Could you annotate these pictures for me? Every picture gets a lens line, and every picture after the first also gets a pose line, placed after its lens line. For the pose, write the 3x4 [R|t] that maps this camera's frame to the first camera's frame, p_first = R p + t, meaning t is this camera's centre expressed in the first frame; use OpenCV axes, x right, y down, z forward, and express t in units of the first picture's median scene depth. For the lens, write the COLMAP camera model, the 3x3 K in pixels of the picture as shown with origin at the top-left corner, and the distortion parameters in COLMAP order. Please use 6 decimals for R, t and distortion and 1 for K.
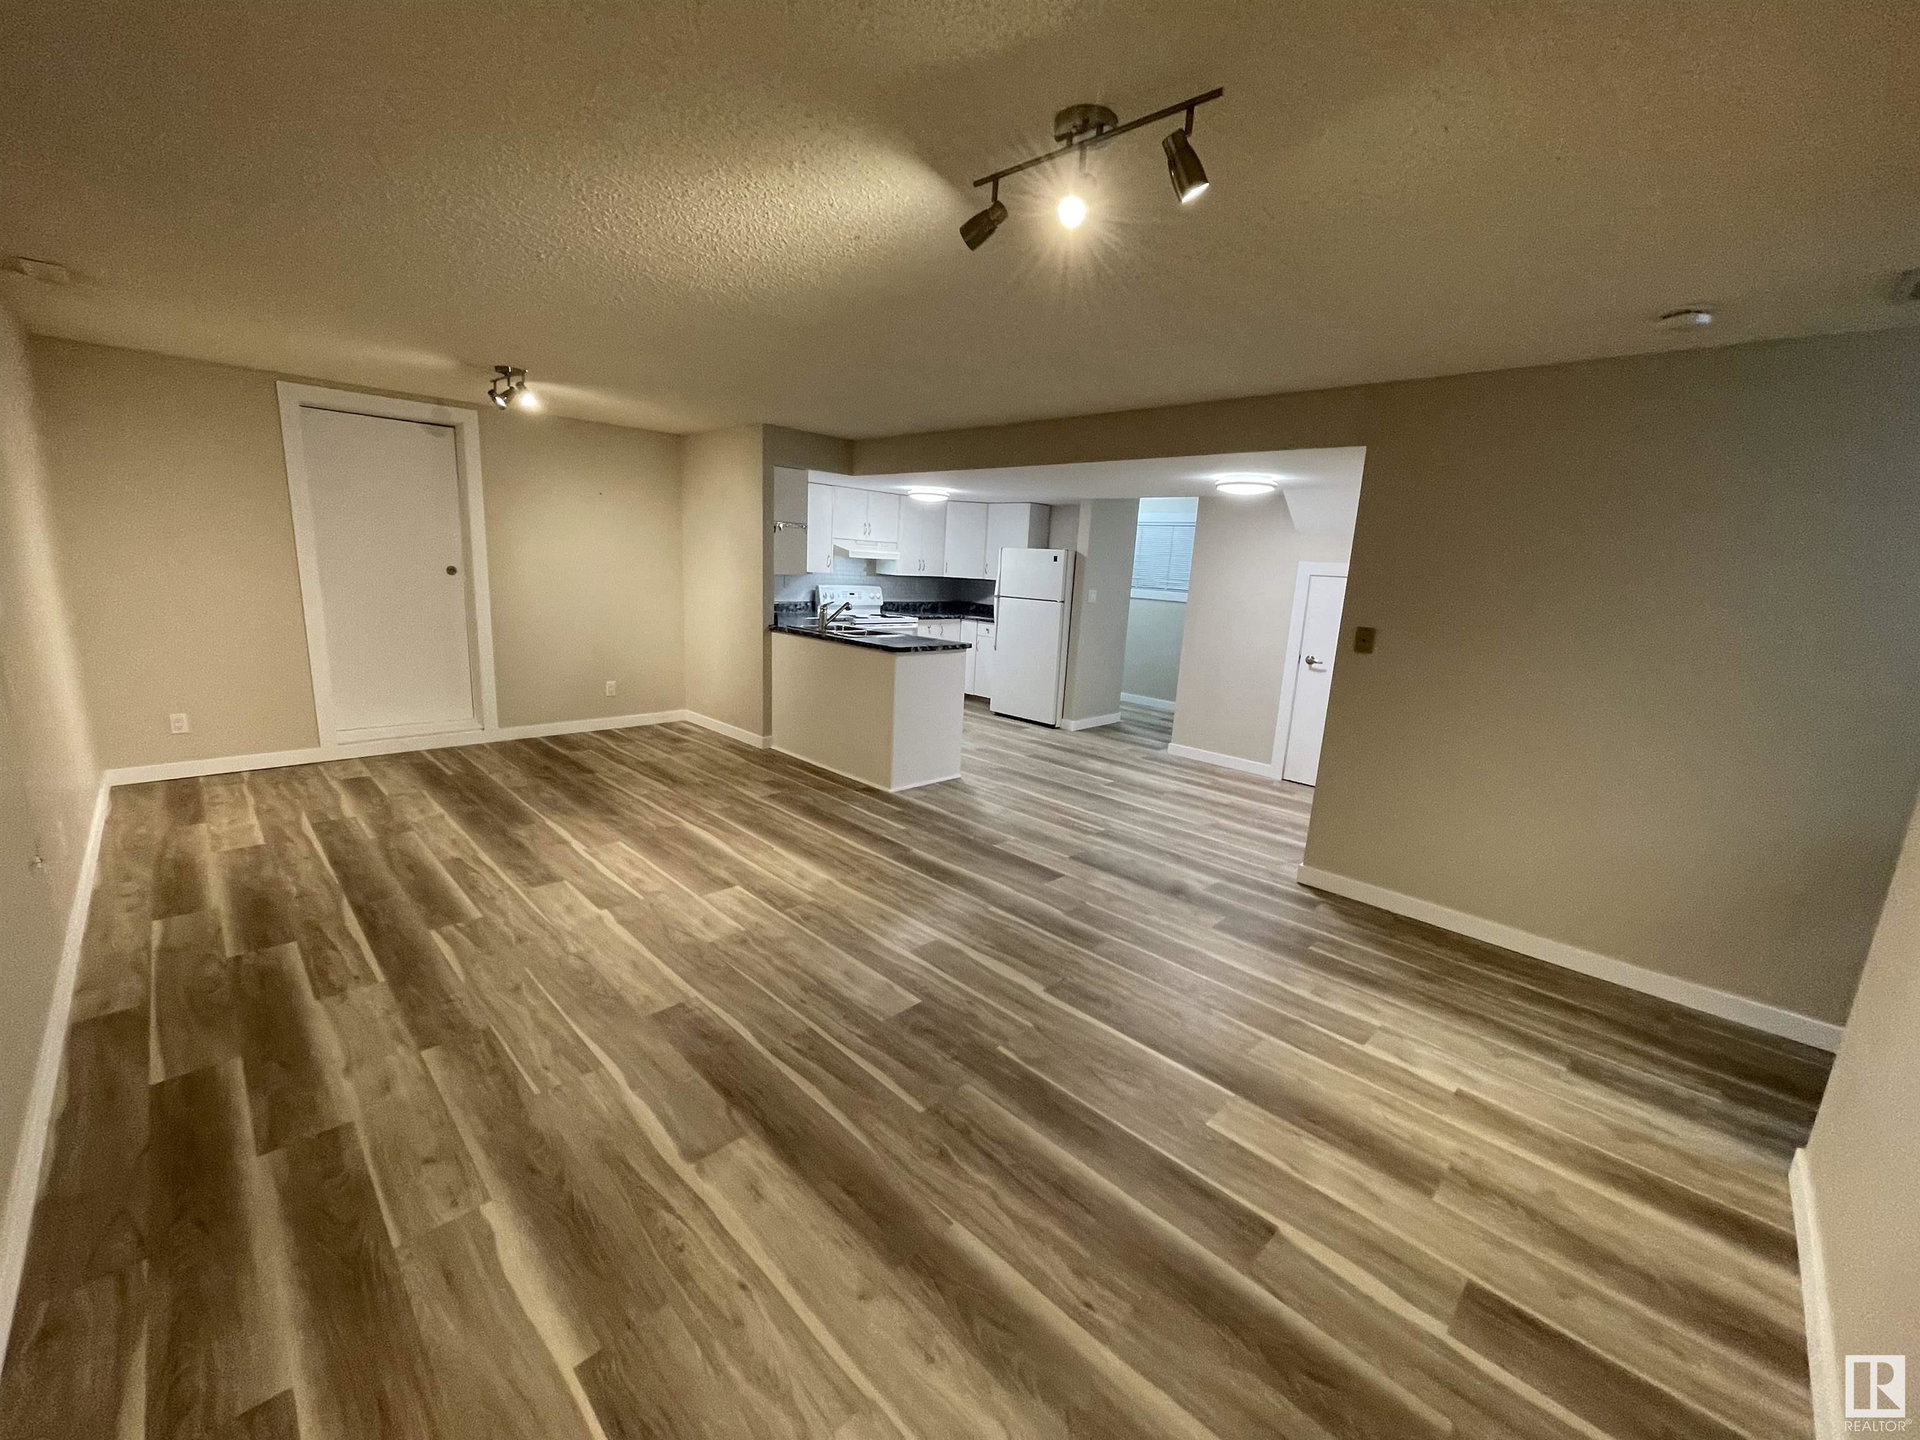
lens RADIAL K [[771.3, 0, 961.6], [0, 771.3, 721.3], [0, 0, 1]] dist [-0.001013, -0.000440]
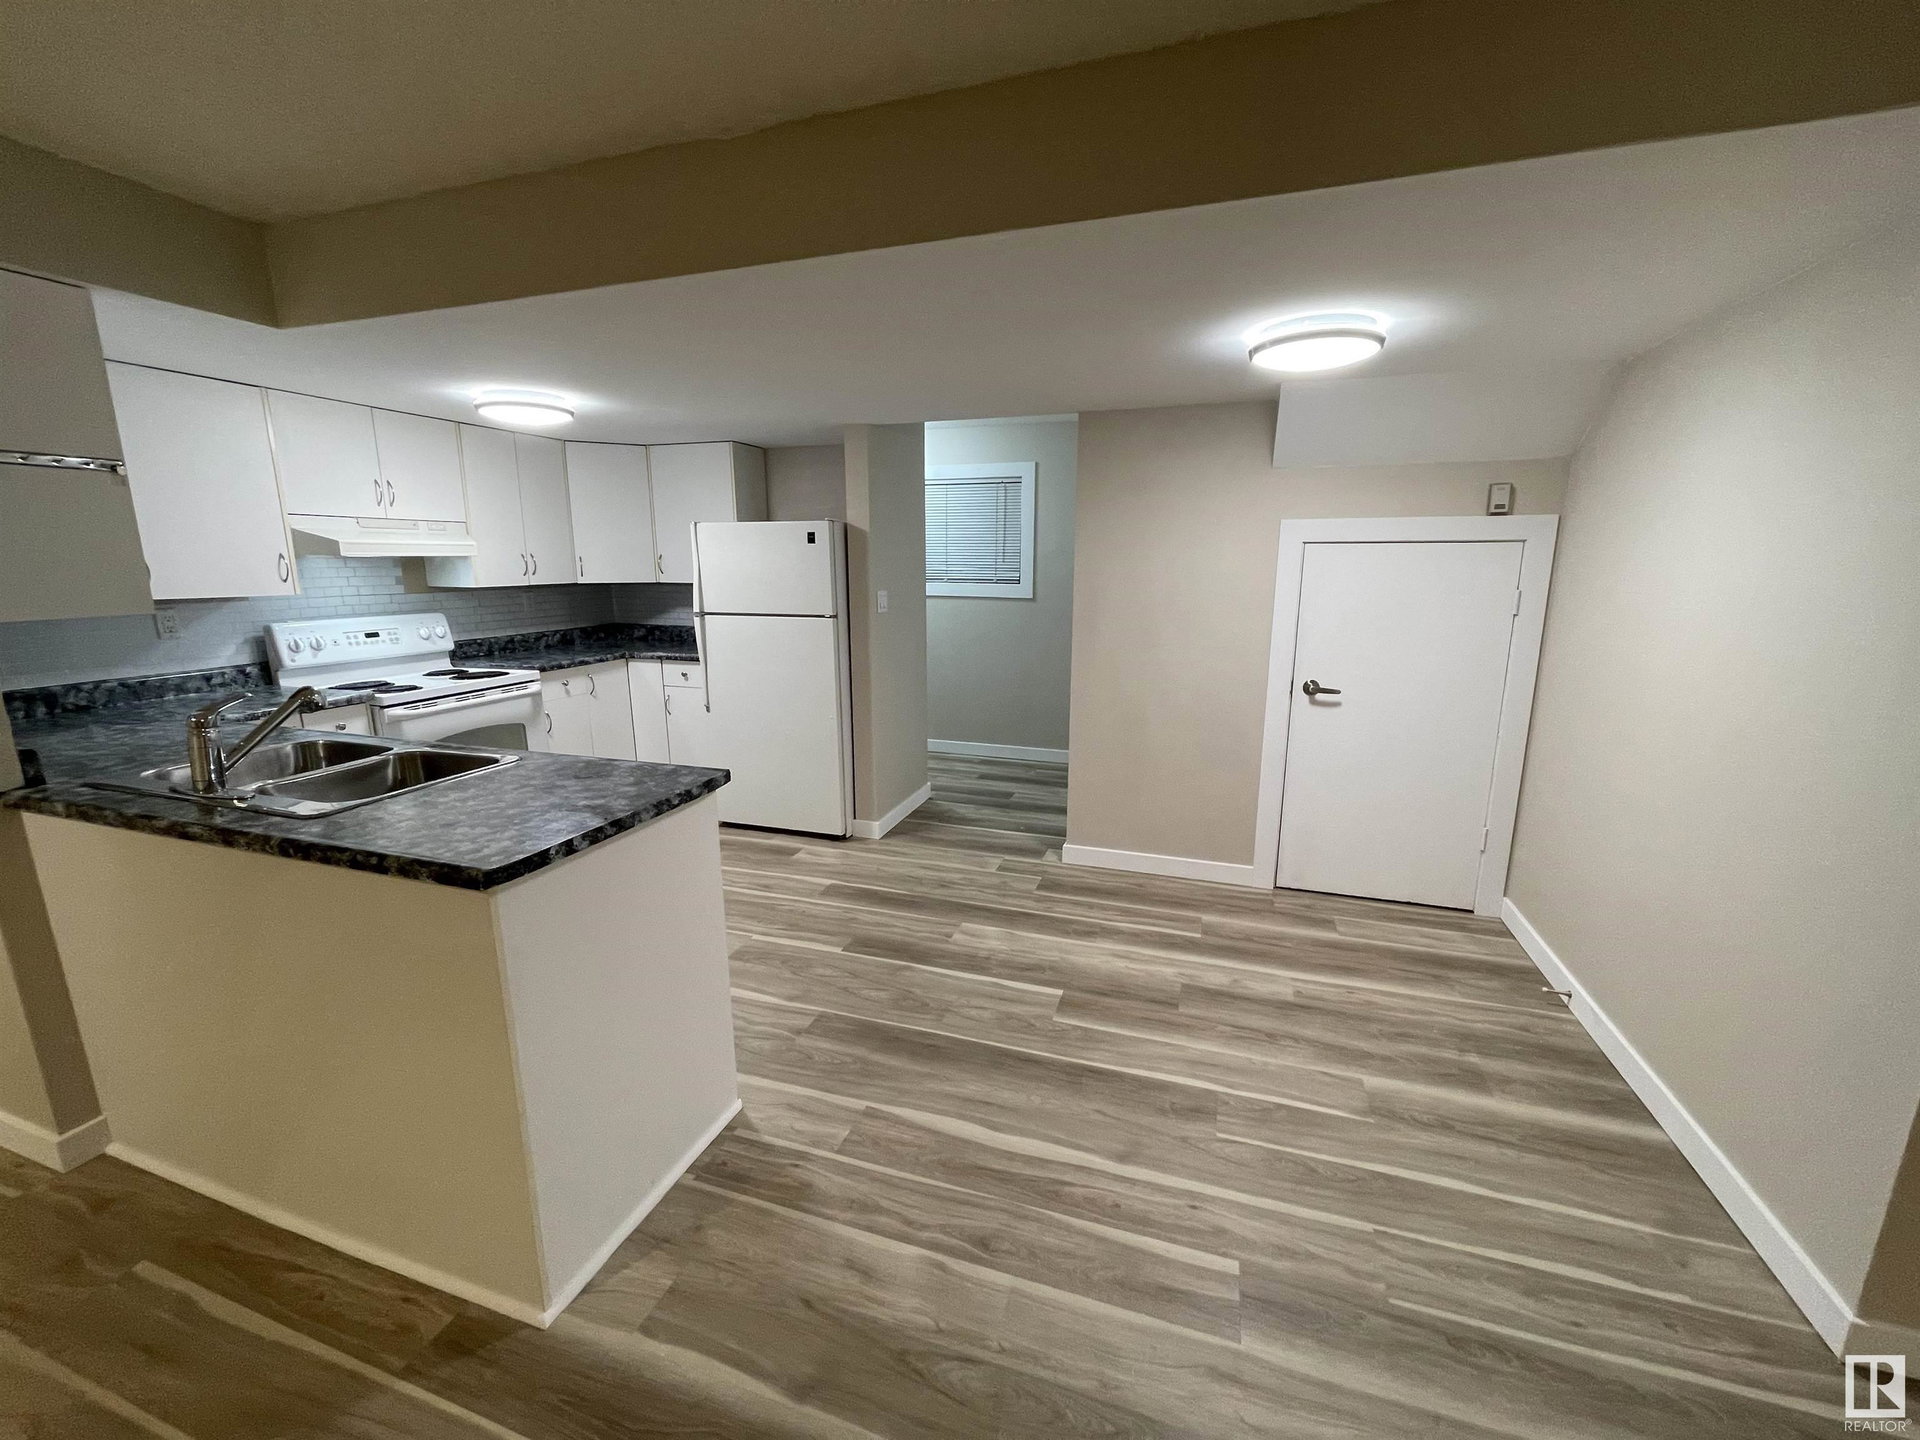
lens RADIAL K [[771.3, 0, 961.6], [0, 771.3, 721.3], [0, 0, 1]] dist [-0.001013, -0.000440]
pose [[0.895073, -0.144804, 0.421754, -0.045838], [0.137461, 0.989346, 0.047951, -0.149352], [-0.424205, 0.015055, 0.905441, 0.736043]]
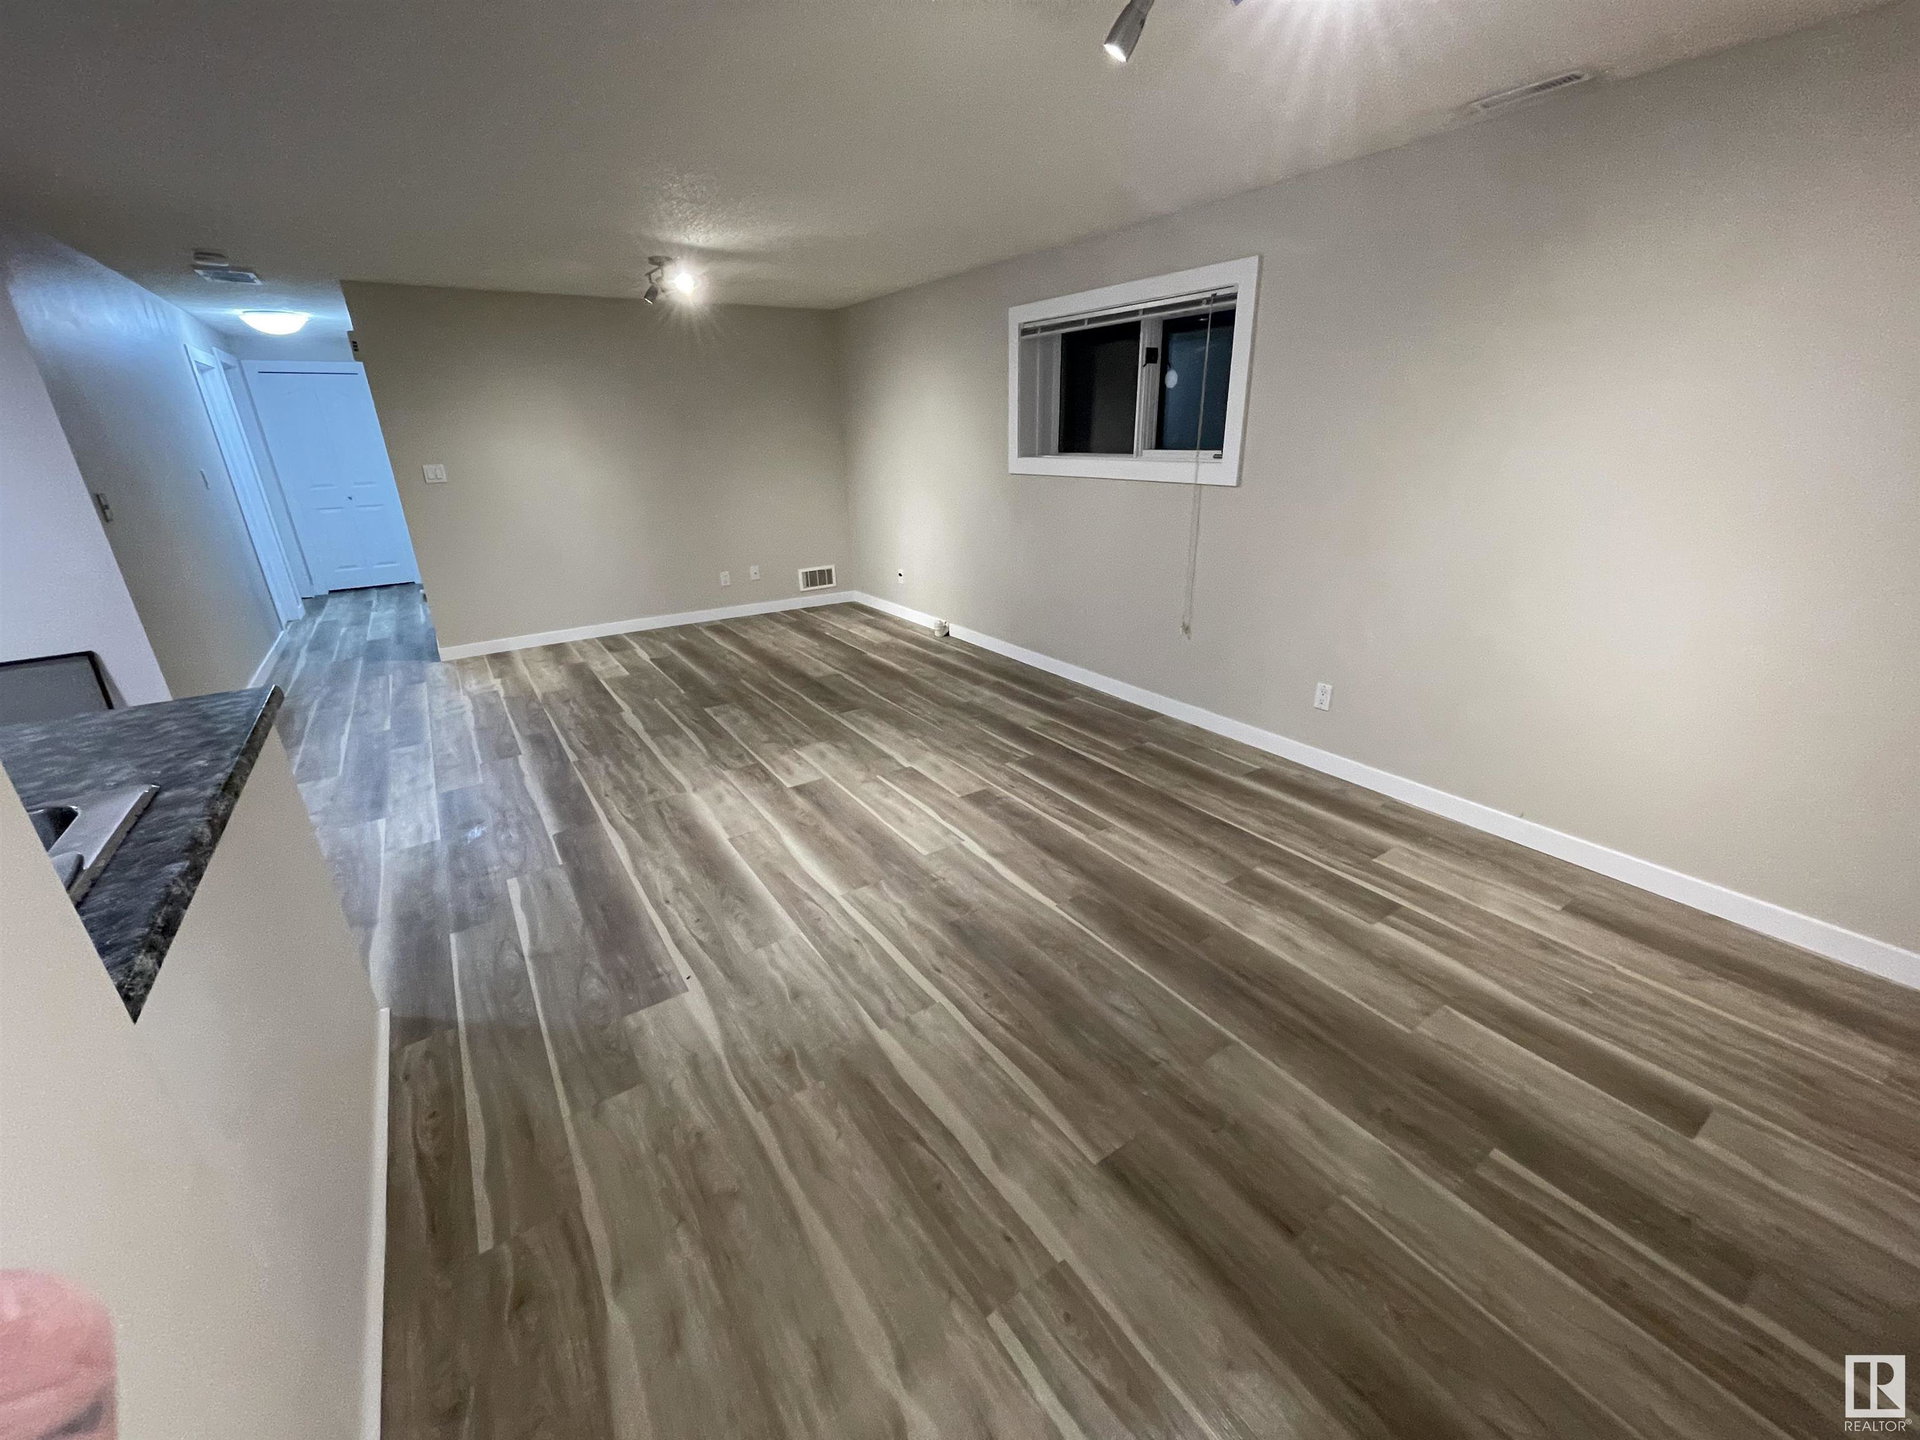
lens RADIAL K [[776.9, 0, 960.0], [0, 776.9, 720.0], [0, 0, 1]] dist [-0.000703, -0.000109]
pose [[-0.980783, -0.098896, 0.168180, -0.519821], [0.009240, 0.837496, 0.546365, -0.309949], [-0.194883, 0.537420, -0.820488, 1.353147]]
